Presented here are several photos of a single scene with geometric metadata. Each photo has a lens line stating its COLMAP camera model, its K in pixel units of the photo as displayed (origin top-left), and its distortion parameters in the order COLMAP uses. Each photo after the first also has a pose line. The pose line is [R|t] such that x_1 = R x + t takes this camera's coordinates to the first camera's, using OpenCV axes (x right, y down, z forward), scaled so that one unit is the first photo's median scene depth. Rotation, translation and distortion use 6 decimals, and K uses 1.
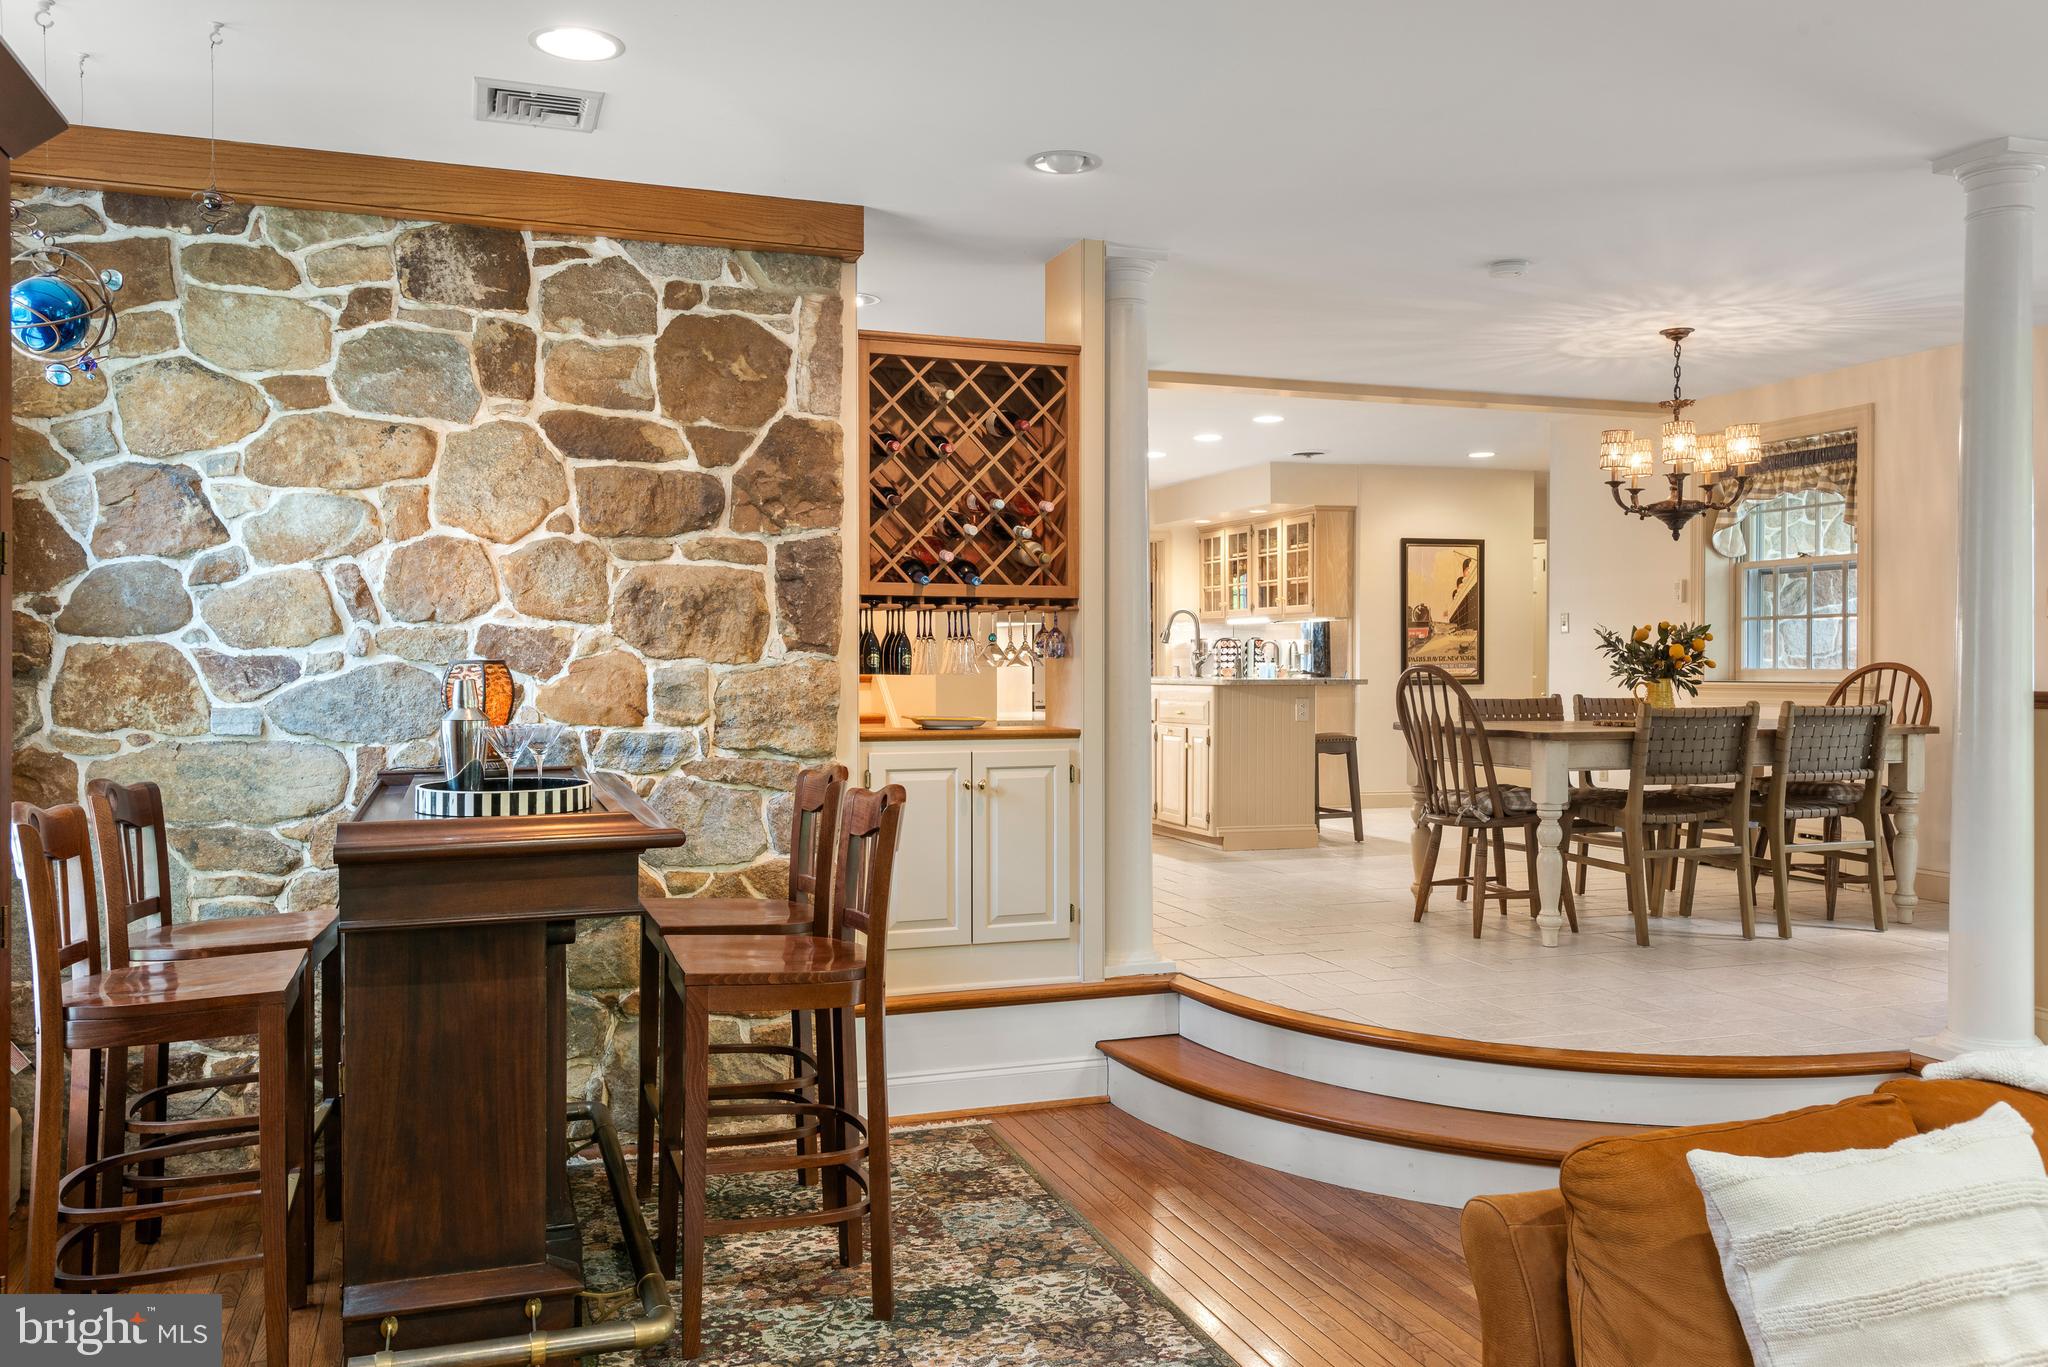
lens RADIAL K [[1603.1, 0, 1024.0], [0, 1603.1, 683.5], [0, 0, 1]] dist [0.002023, 0.000590]
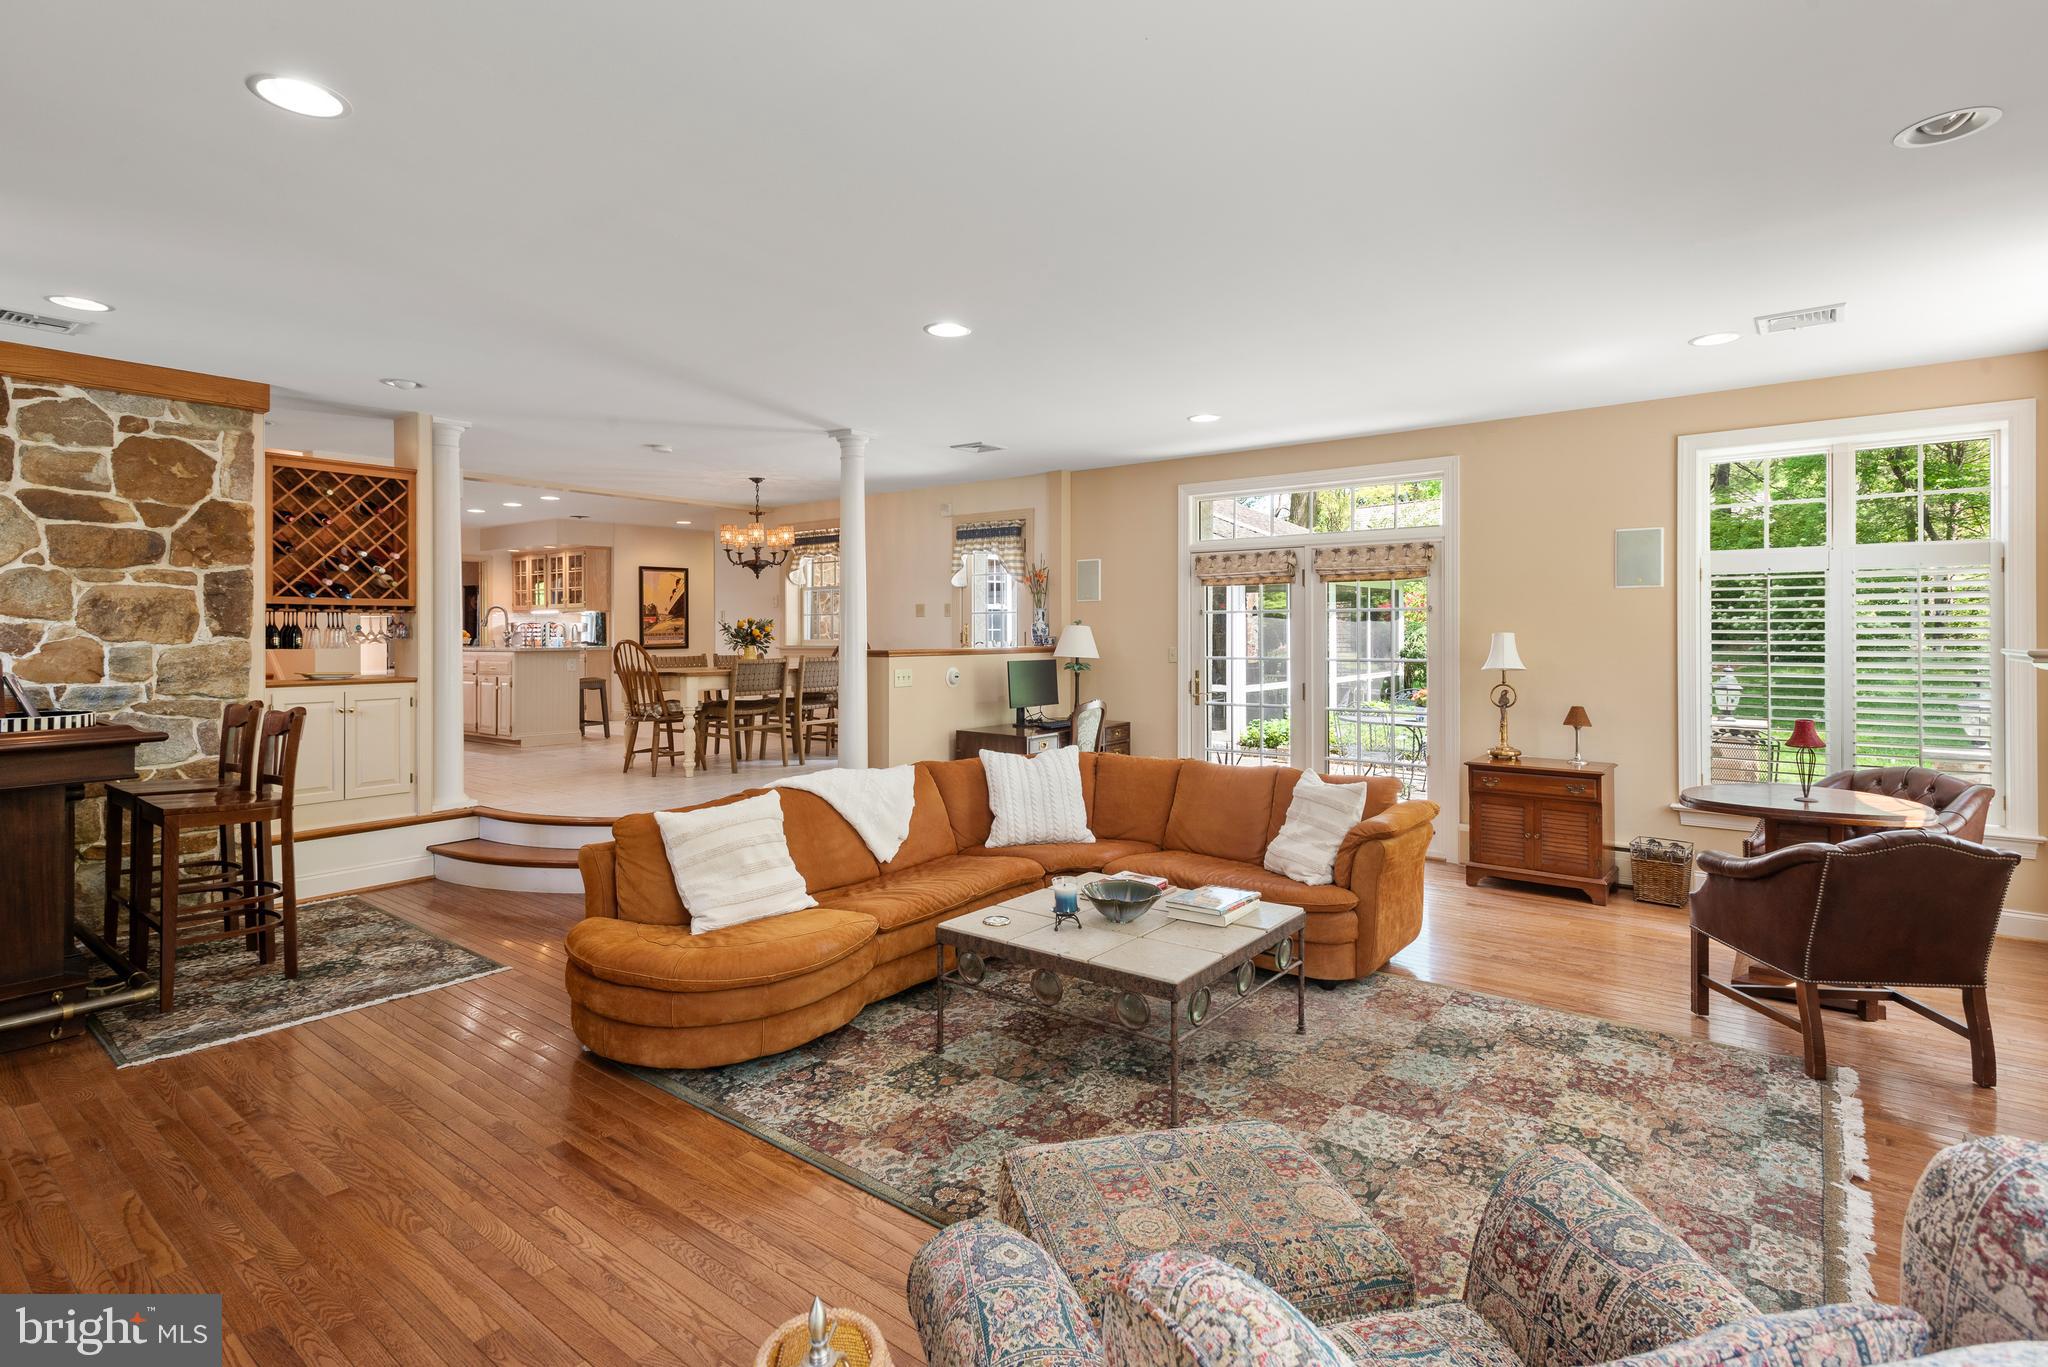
lens RADIAL K [[991.5, 0, 1032.2], [0, 991.5, 626.3], [0, 0, 1]] dist [0.012171, -0.002176]
pose [[0.837655, -0.000491, 0.546200, 0.002802], [0.011818, 0.999782, -0.017226, -0.002084], [-0.546073, 0.020885, 0.837477, -0.369898]]
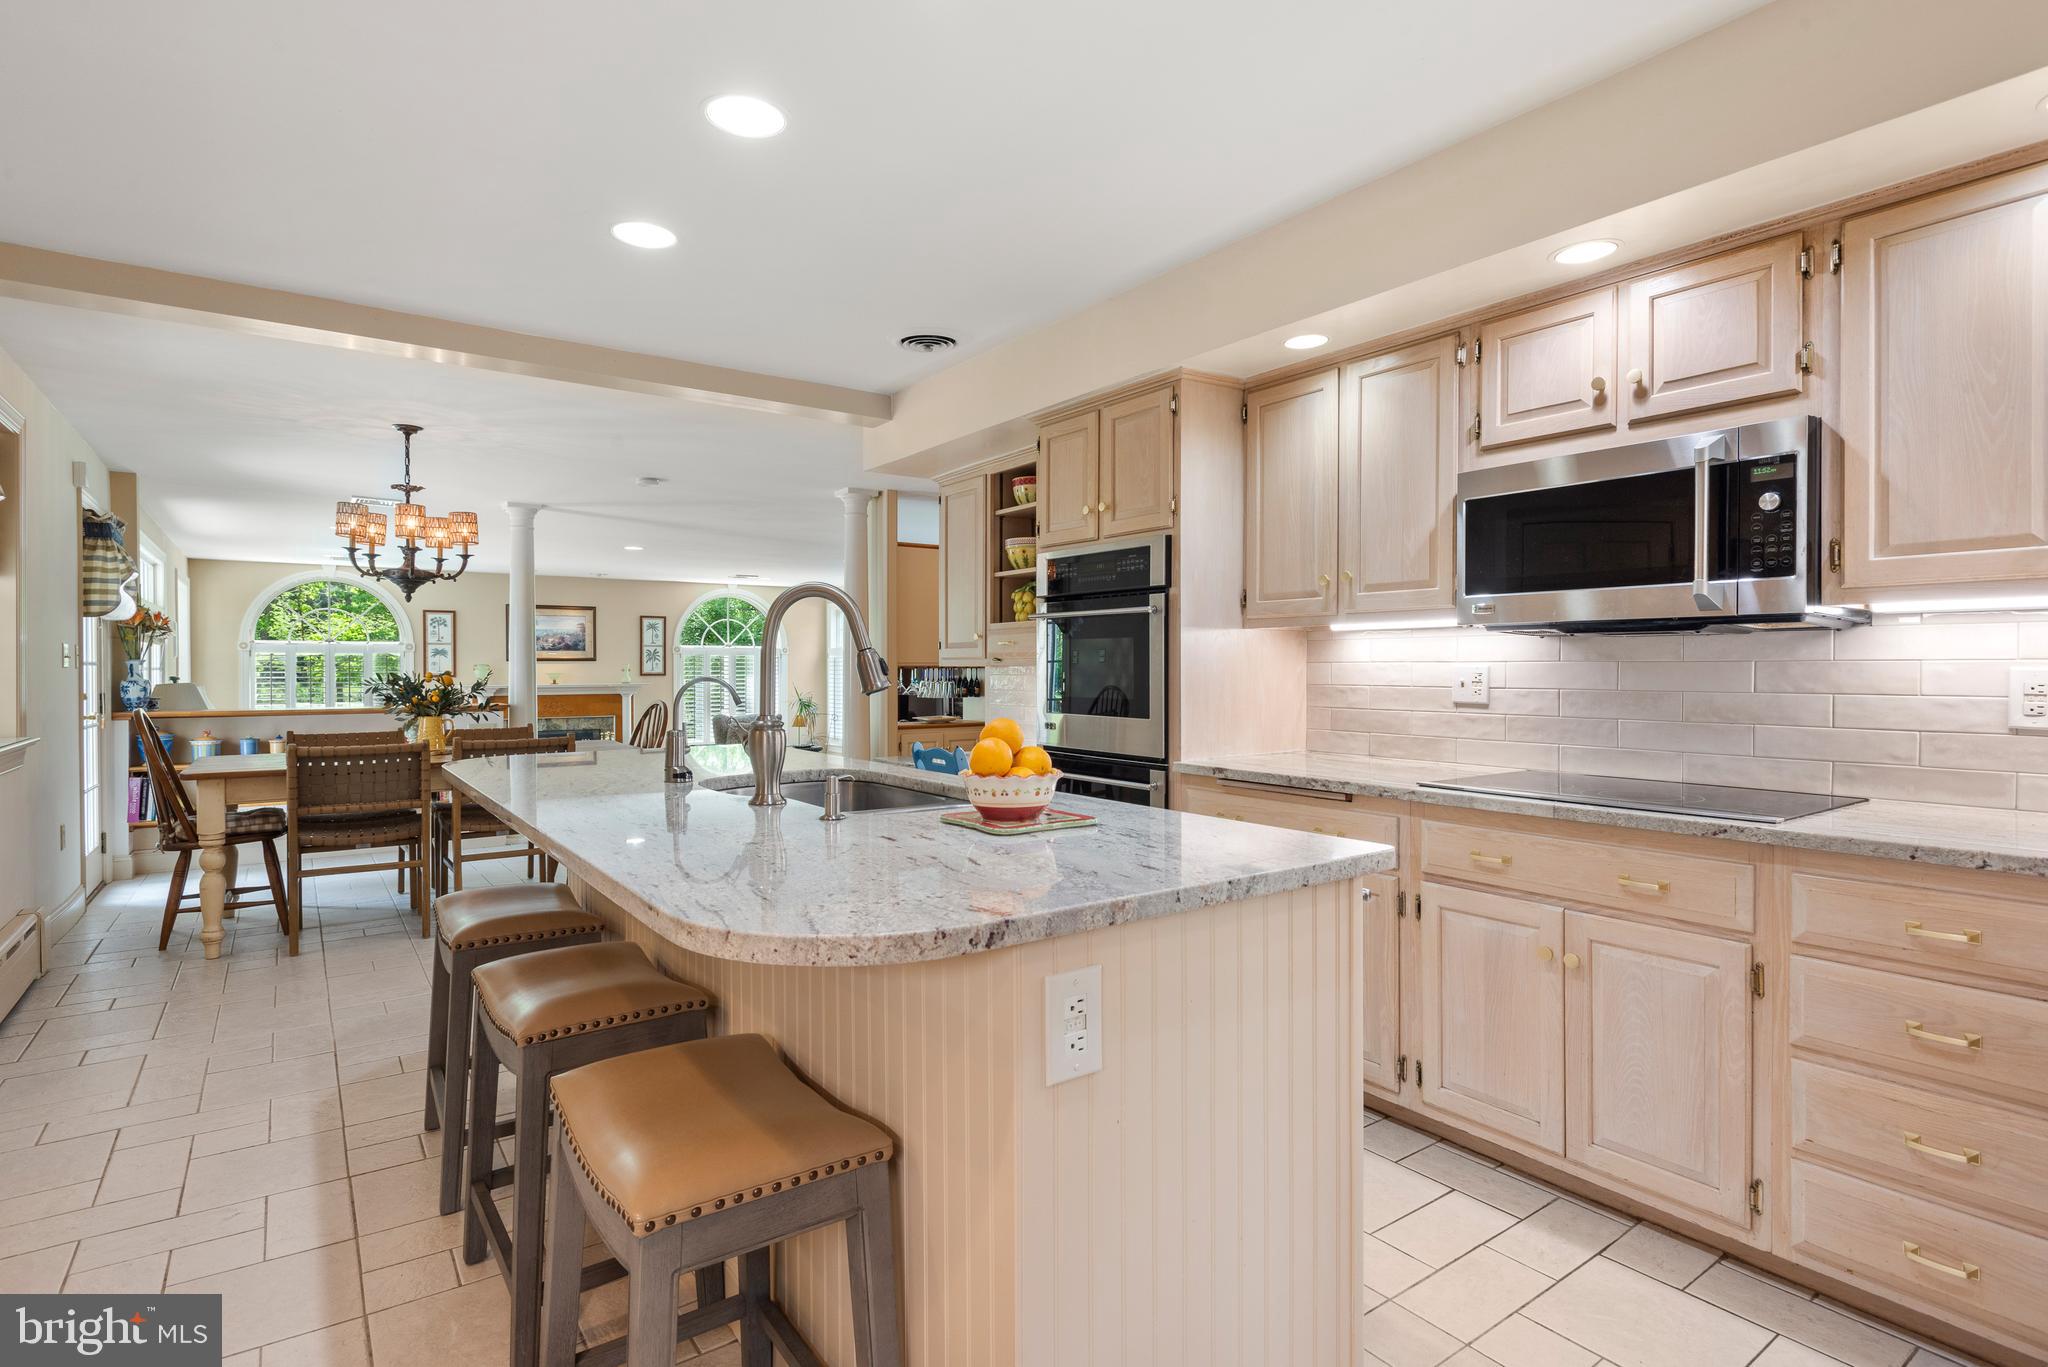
lens RADIAL K [[1027.1, 0, 1024.0], [0, 1027.1, 683.5], [0, 0, 1]] dist [0.000496, -0.000103]
pose [[-0.959246, 0.006966, -0.282486, 0.258000], [-0.001706, 0.999535, 0.030441, -0.073750], [0.282567, 0.029682, -0.958788, 2.605245]]
